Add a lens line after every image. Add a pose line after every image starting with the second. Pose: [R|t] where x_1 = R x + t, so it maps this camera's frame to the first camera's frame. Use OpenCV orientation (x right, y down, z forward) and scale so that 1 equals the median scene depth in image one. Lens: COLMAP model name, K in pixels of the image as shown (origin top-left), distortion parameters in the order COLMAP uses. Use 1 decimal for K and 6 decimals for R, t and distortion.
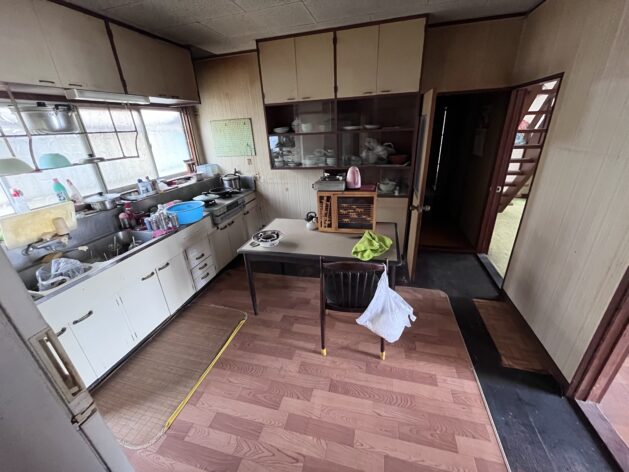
lens RADIAL K [[253.3, 0, 313.4], [0, 253.3, 234.8], [0, 0, 1]] dist [-0.002488, -0.000480]
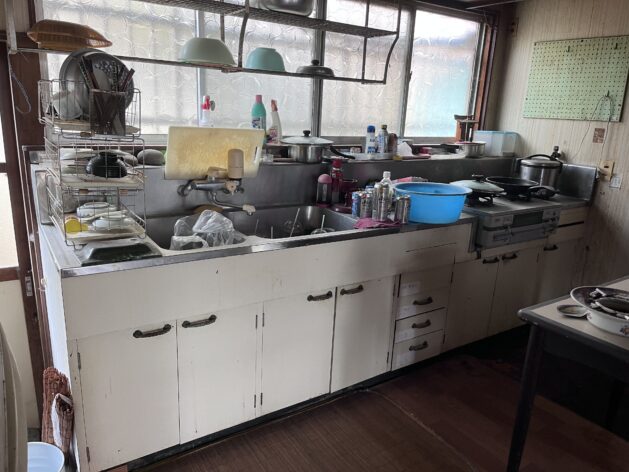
lens RADIAL K [[479.1, 0, 324.1], [0, 479.1, 238.2], [0, 0, 1]] dist [0.023518, -0.003098]
pose [[0.754582, 0.257672, -0.603499, -0.089273], [-0.338413, 0.940753, -0.021466, 0.057738], [0.562212, 0.220430, 0.797075, 0.184866]]
